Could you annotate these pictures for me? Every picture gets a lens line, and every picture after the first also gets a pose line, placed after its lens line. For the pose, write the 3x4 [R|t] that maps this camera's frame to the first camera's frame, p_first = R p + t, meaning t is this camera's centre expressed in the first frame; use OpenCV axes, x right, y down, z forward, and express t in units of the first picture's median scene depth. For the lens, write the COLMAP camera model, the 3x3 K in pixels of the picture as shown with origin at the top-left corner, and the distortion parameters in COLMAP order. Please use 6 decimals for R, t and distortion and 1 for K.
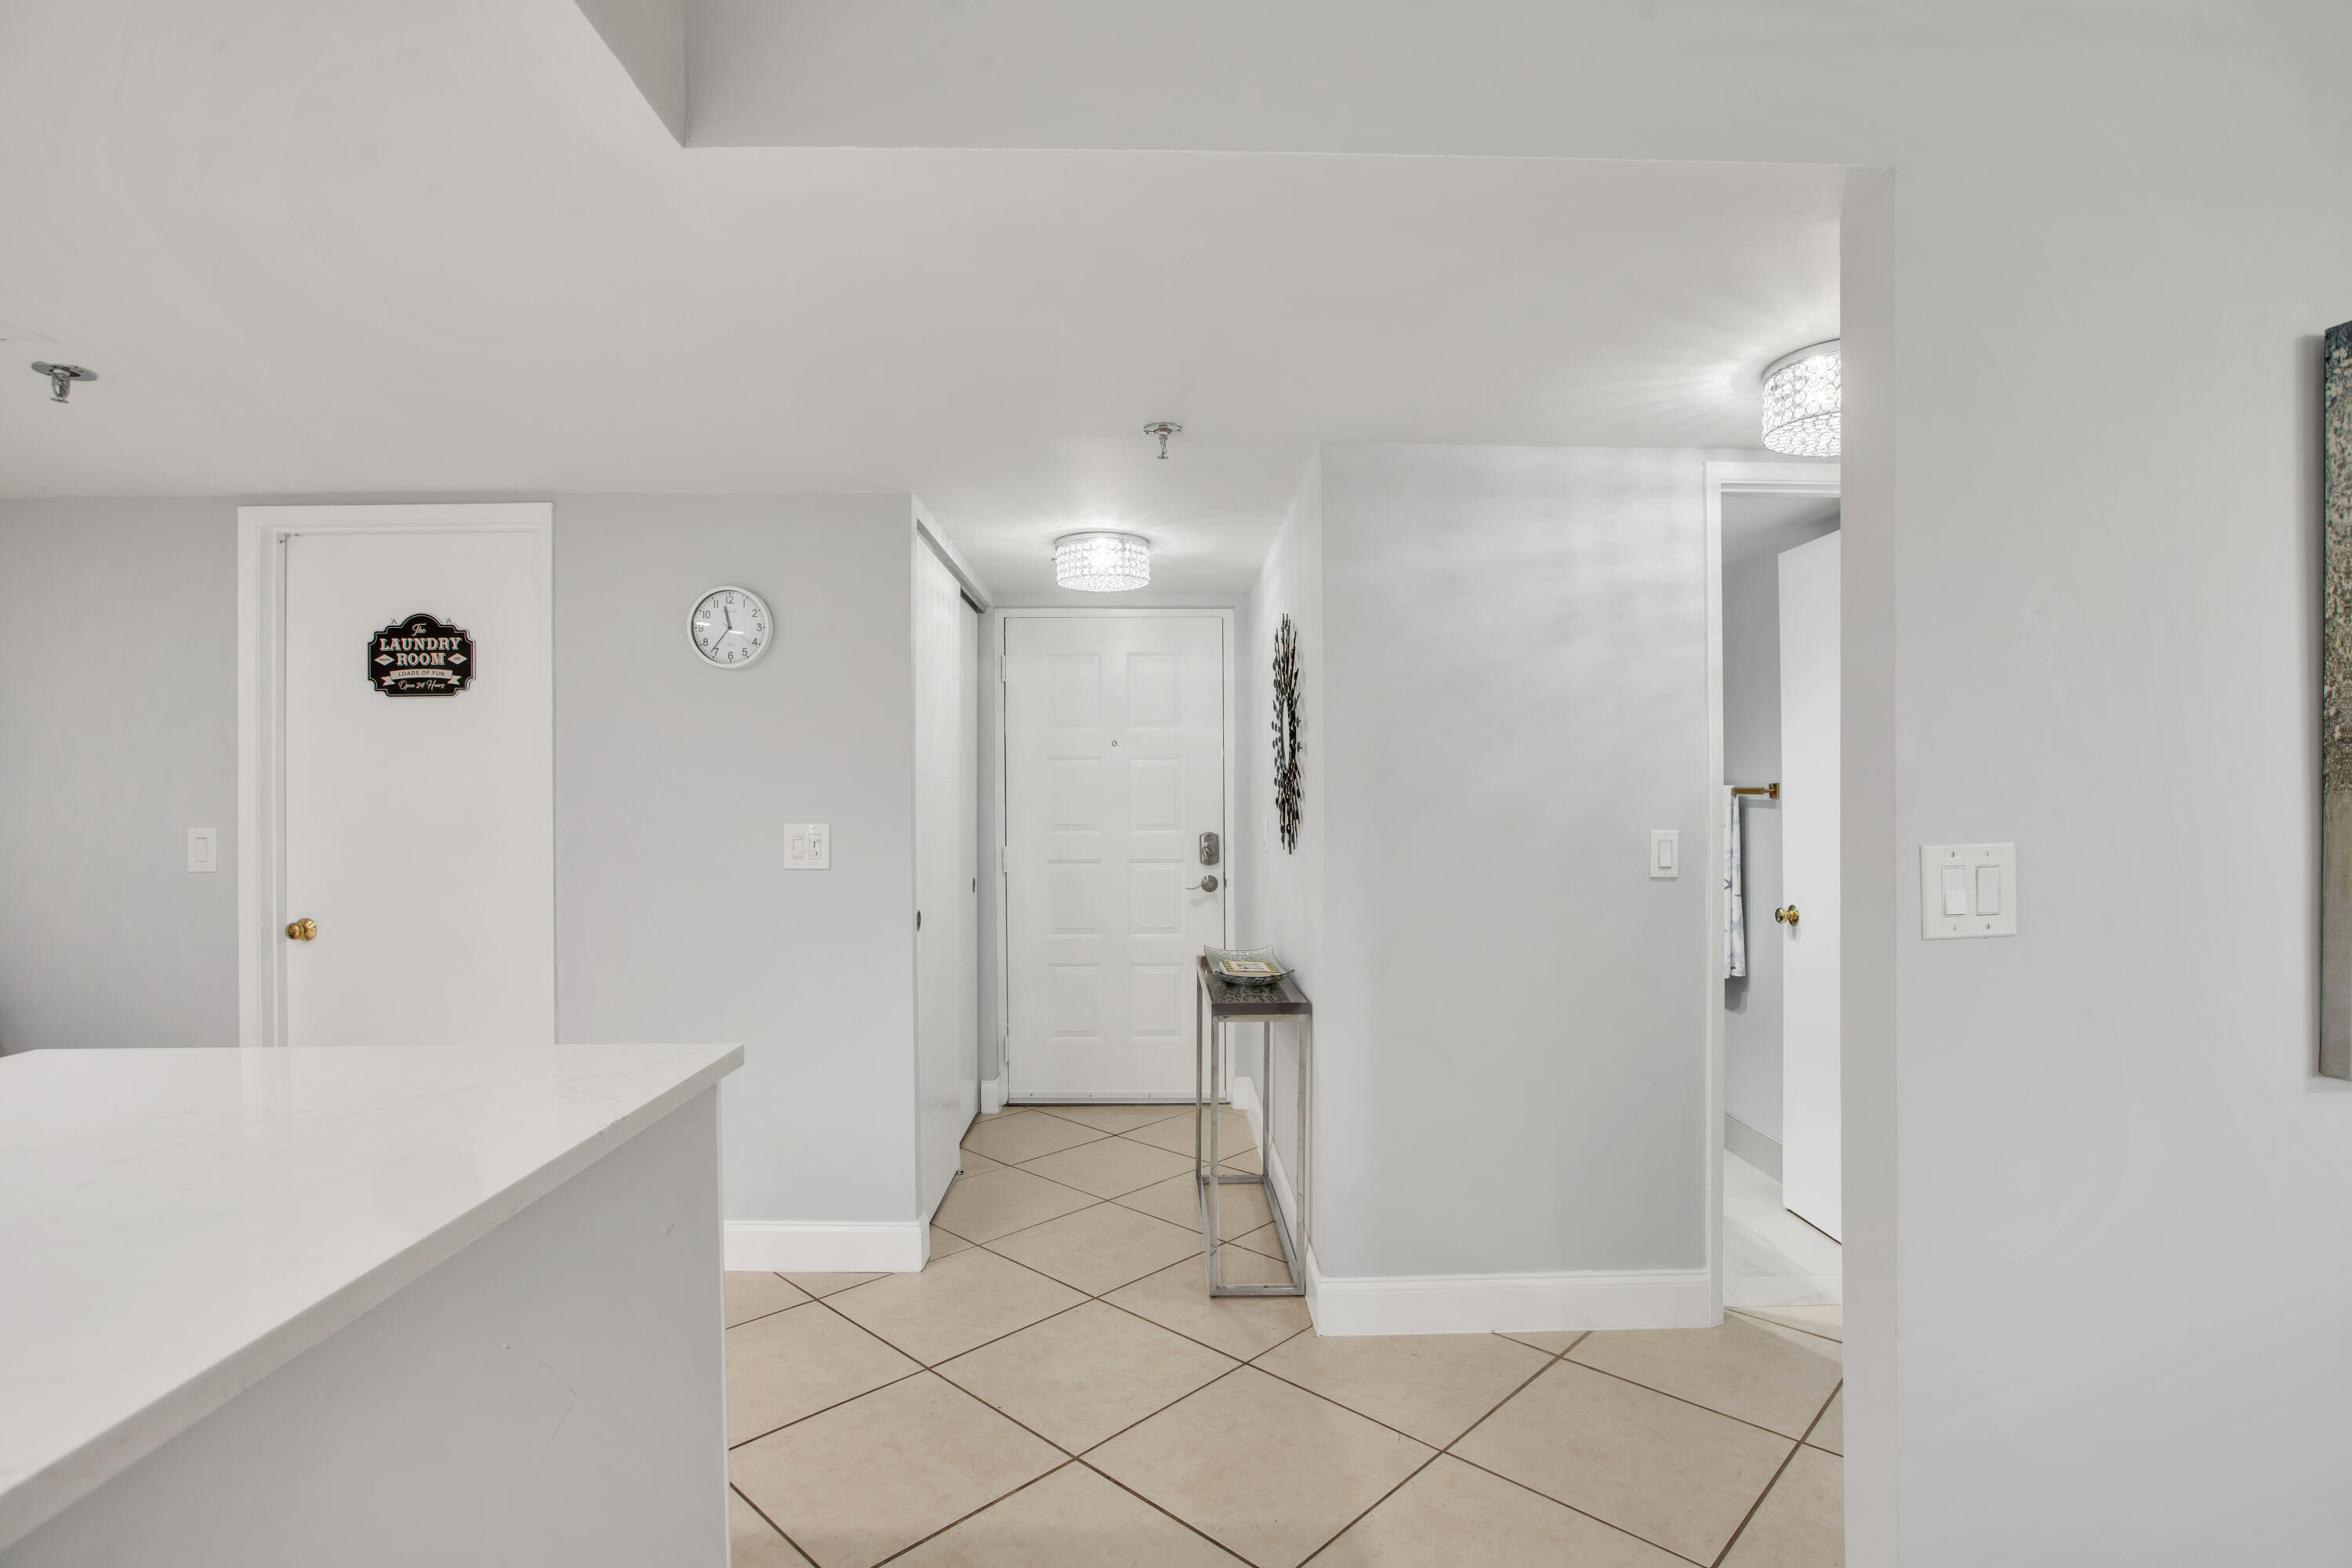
lens RADIAL K [[1125.3, 0, 1191.2], [0, 1125.3, 780.6], [0, 0, 1]] dist [-0.044309, 0.018472]
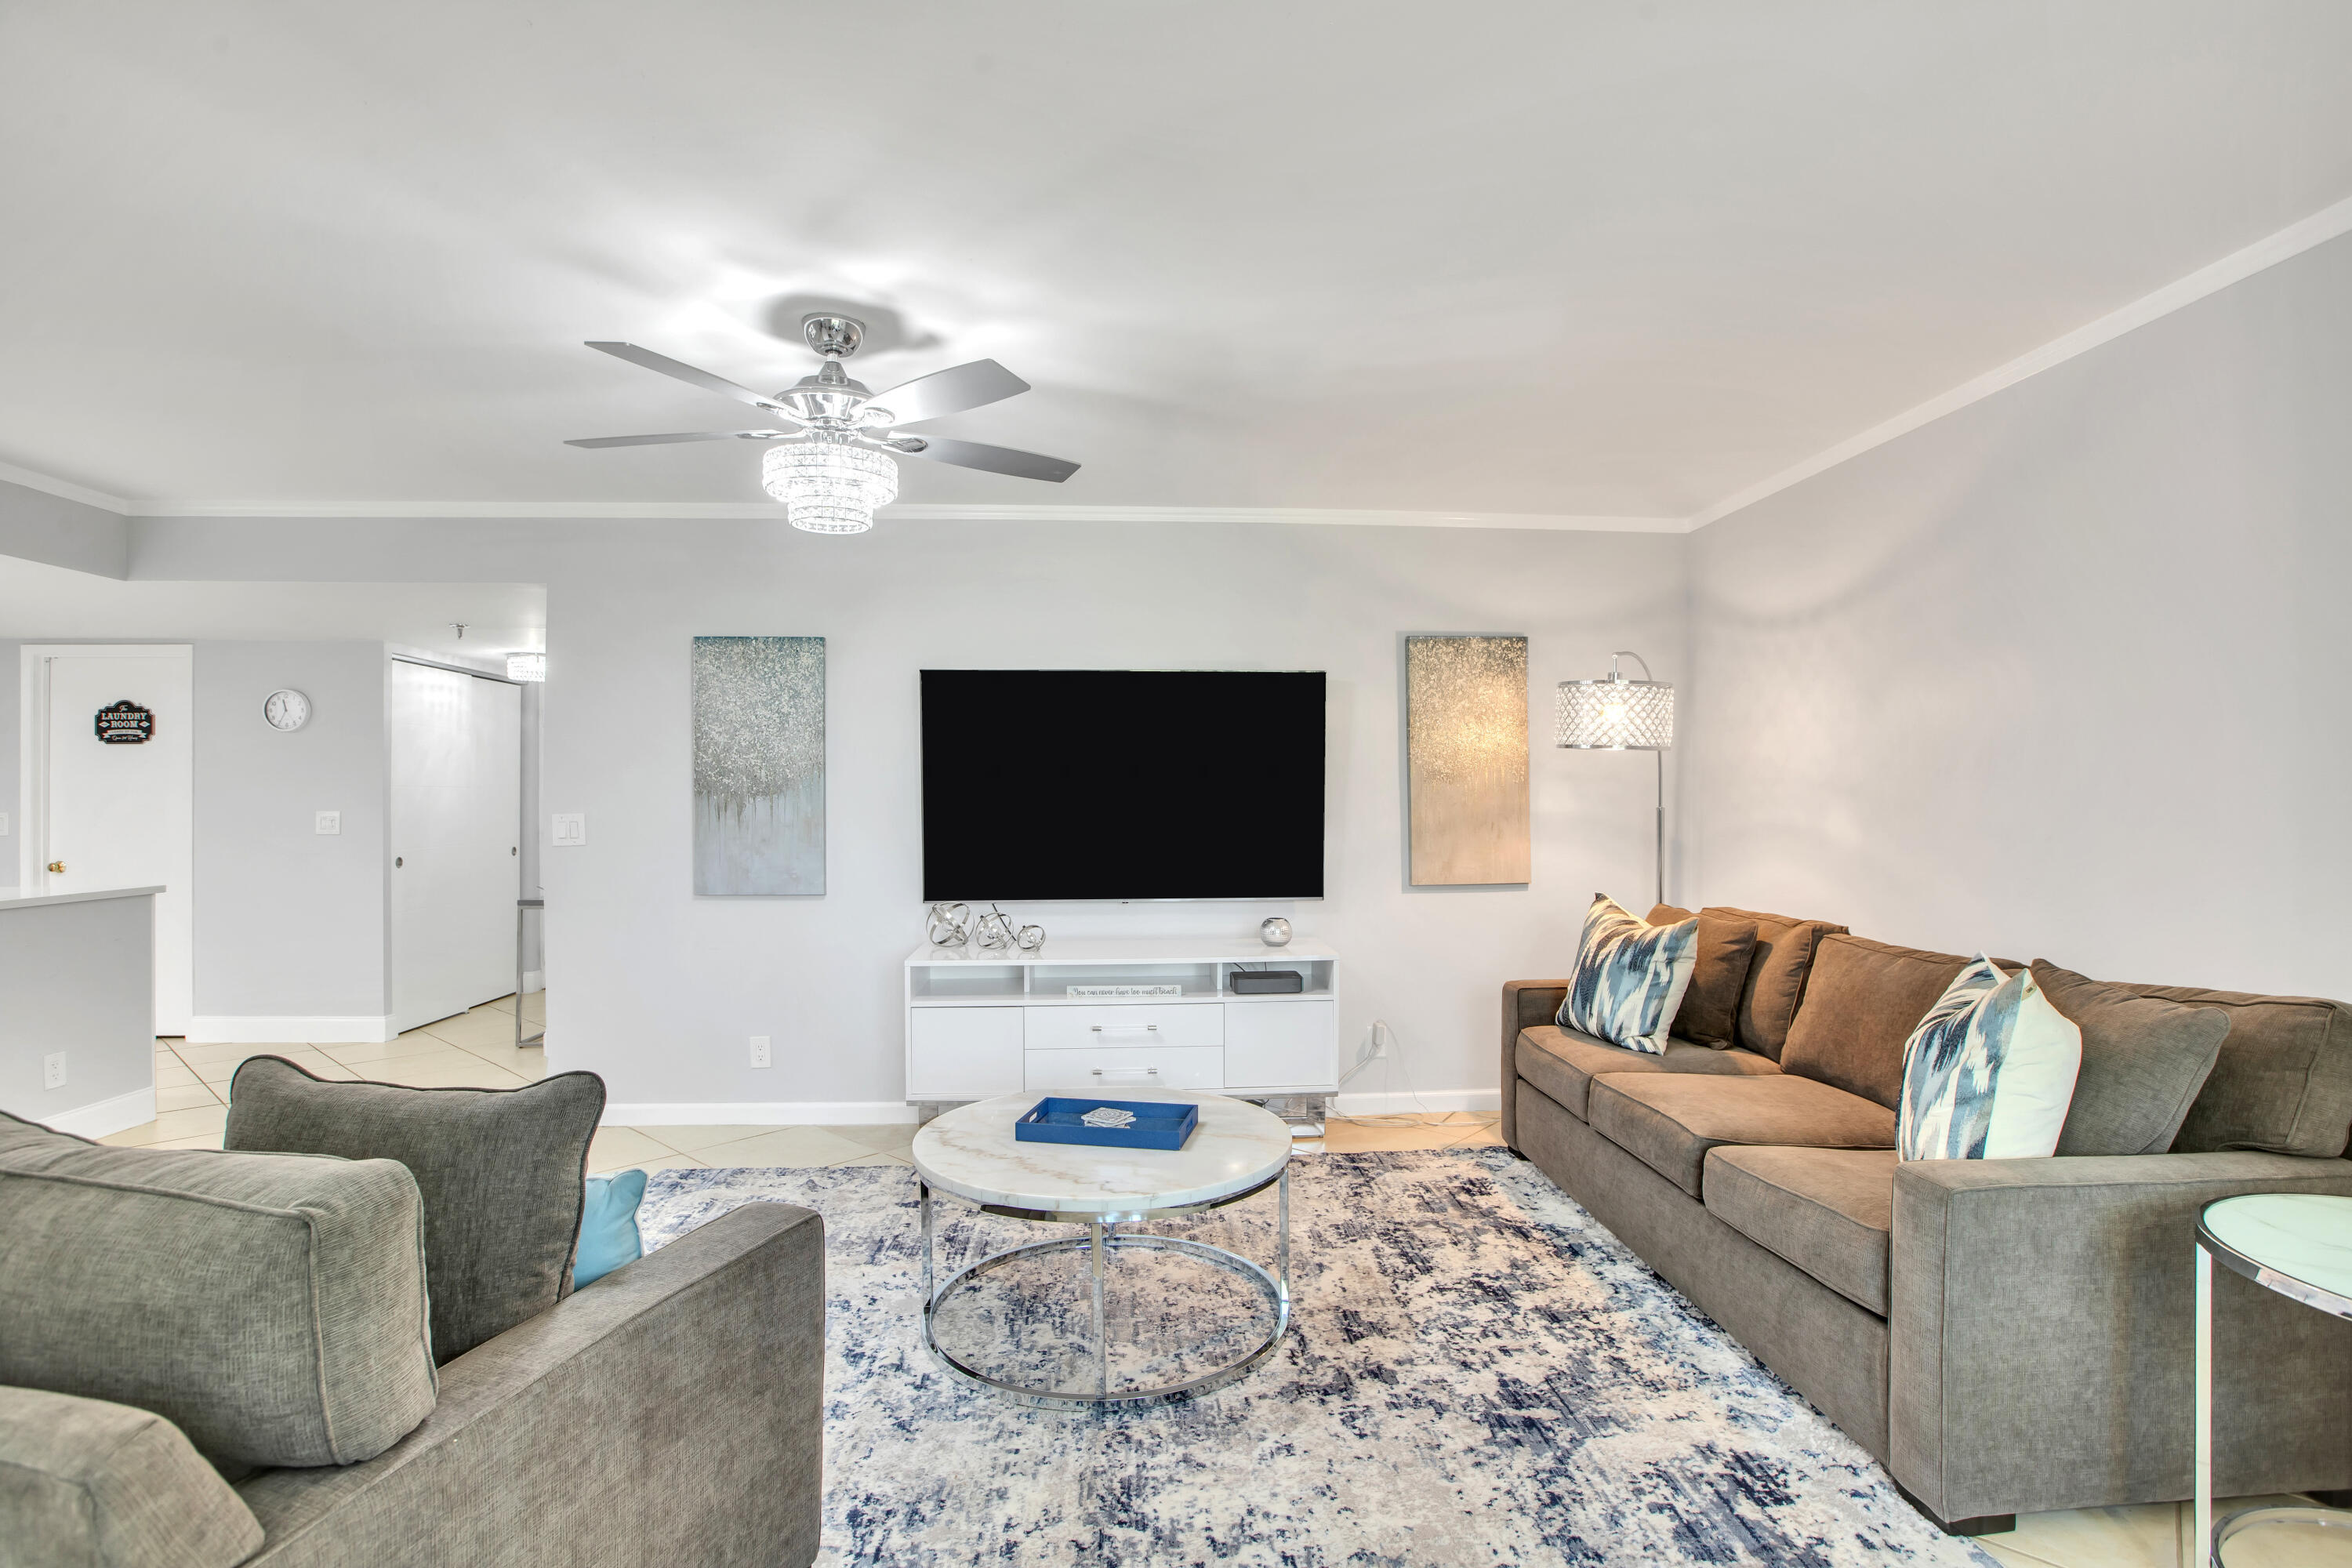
lens RADIAL K [[1125.3, 0, 1201.2], [0, 1125.3, 783.6], [0, 0, 1]] dist [-0.044309, 0.018472]
pose [[0.999059, 0.002767, 0.043278, 1.068260], [-0.002746, 0.999996, -0.000557, -0.011972], [-0.043280, 0.000438, 0.999063, -0.960405]]
